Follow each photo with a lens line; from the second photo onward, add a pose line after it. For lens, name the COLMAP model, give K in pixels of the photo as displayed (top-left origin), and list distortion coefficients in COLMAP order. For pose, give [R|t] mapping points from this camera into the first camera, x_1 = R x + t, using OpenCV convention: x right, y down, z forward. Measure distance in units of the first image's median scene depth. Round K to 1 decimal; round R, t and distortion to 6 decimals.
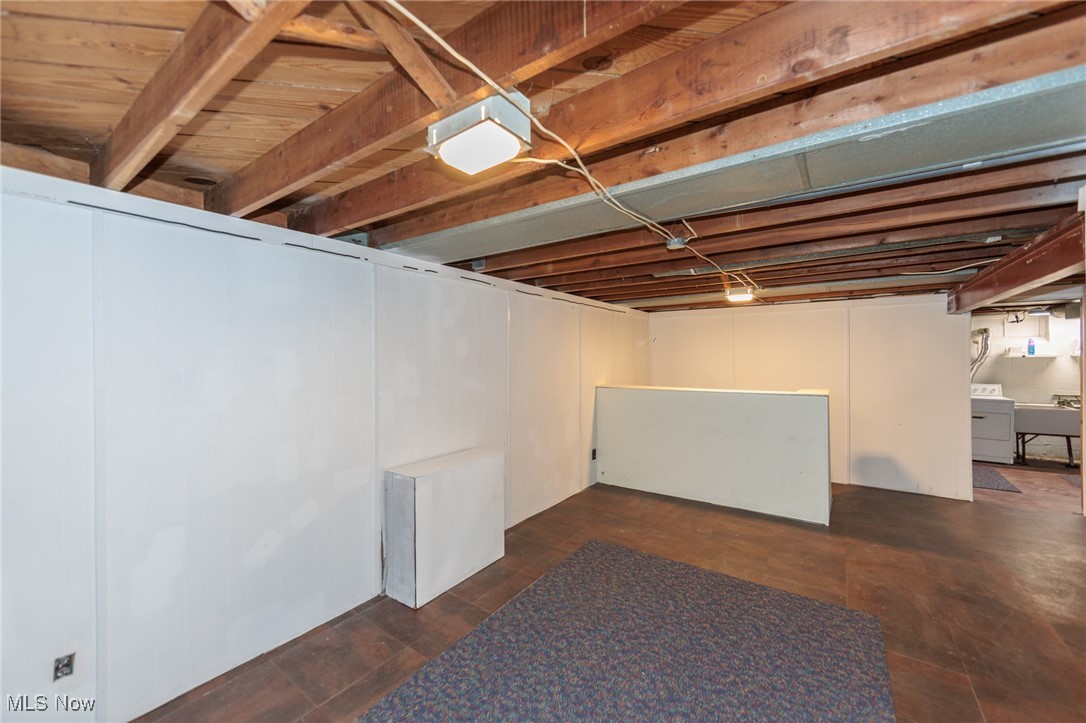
lens RADIAL K [[432.1, 0, 545.0], [0, 432.1, 356.8], [0, 0, 1]] dist [-0.001276, 0.000286]
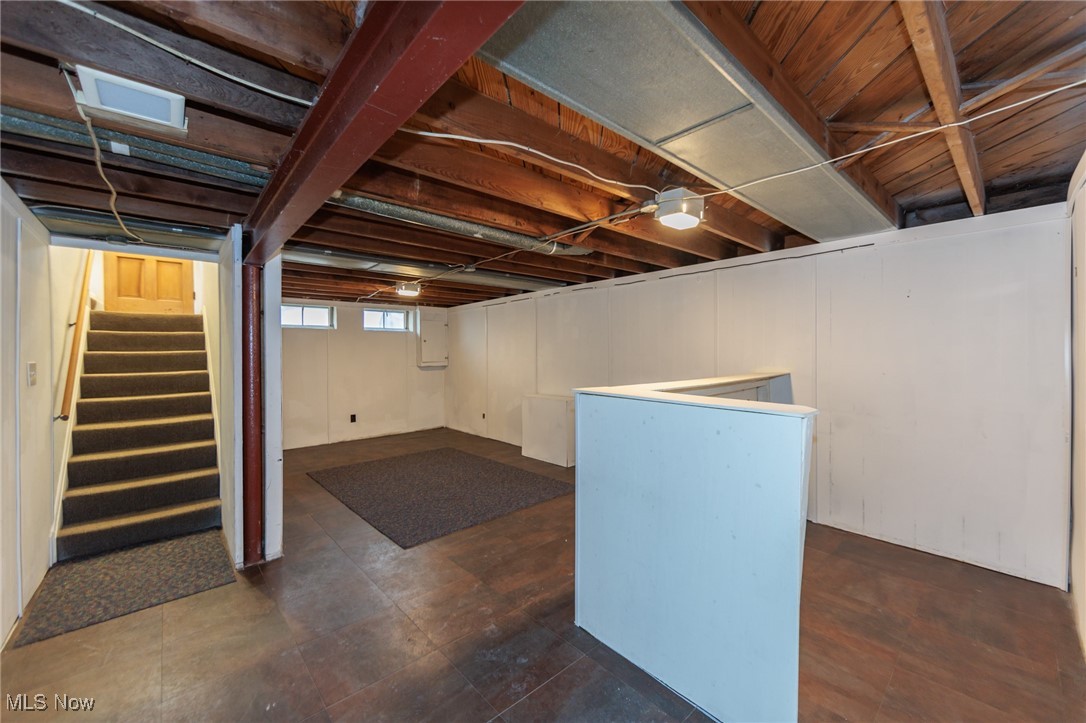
lens RADIAL K [[432.1, 0, 545.0], [0, 432.1, 356.8], [0, 0, 1]] dist [-0.001276, 0.000286]
pose [[-0.240803, 0.010791, -0.970514, 1.870514], [0.003777, 0.999941, 0.010181, 0.058783], [0.970567, -0.001214, -0.240830, 1.700424]]
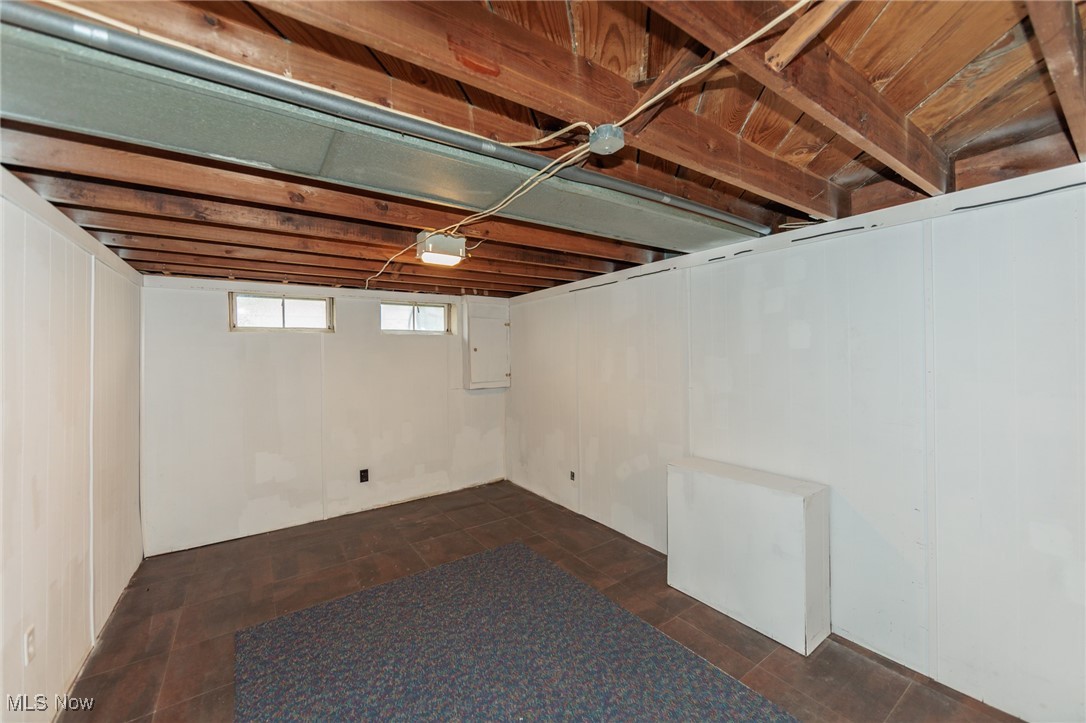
lens RADIAL K [[424.5, 0, 544.3], [0, 424.5, 356.8], [0, 0, 1]] dist [-0.004619, -0.000078]
pose [[-0.347791, 0.008738, -0.937531, 0.832950], [0.009866, 0.999935, 0.005659, -0.000047], [0.937520, -0.007282, -0.347855, 1.117163]]
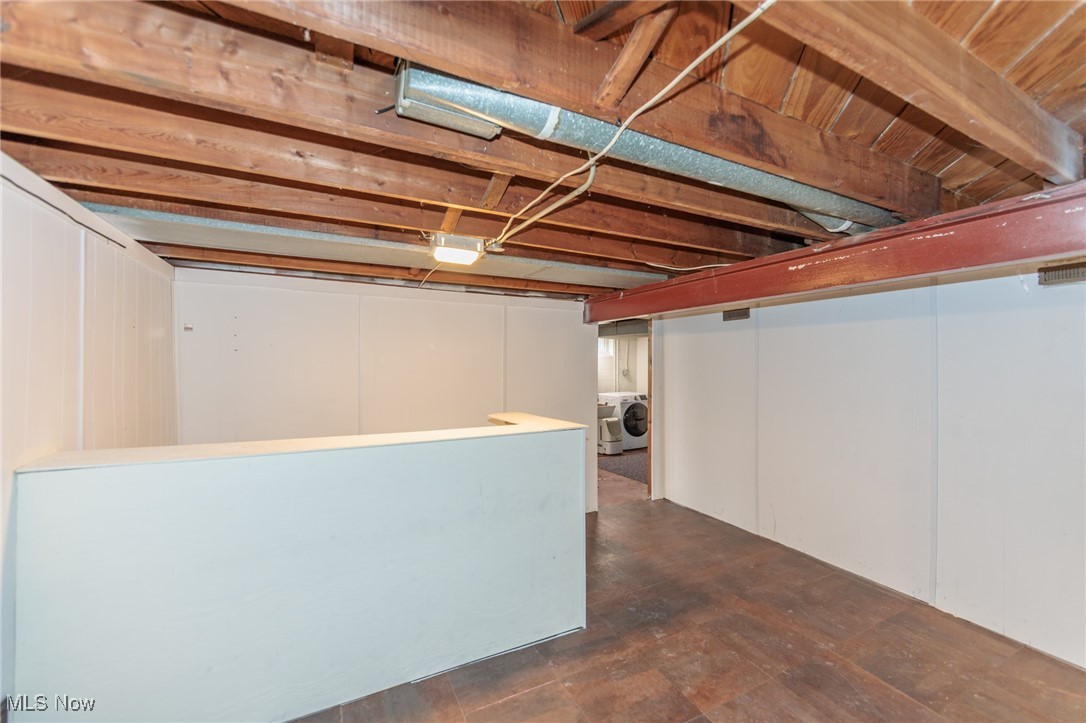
lens RADIAL K [[436.9, 0, 543.0], [0, 436.9, 361.5], [0, 0, 1]] dist [-0.000279, 0.000061]
pose [[0.466513, 0.012796, 0.884422, 0.056252], [-0.007470, 0.999917, -0.010527, -0.003650], [-0.884483, -0.001696, 0.466569, 1.158044]]
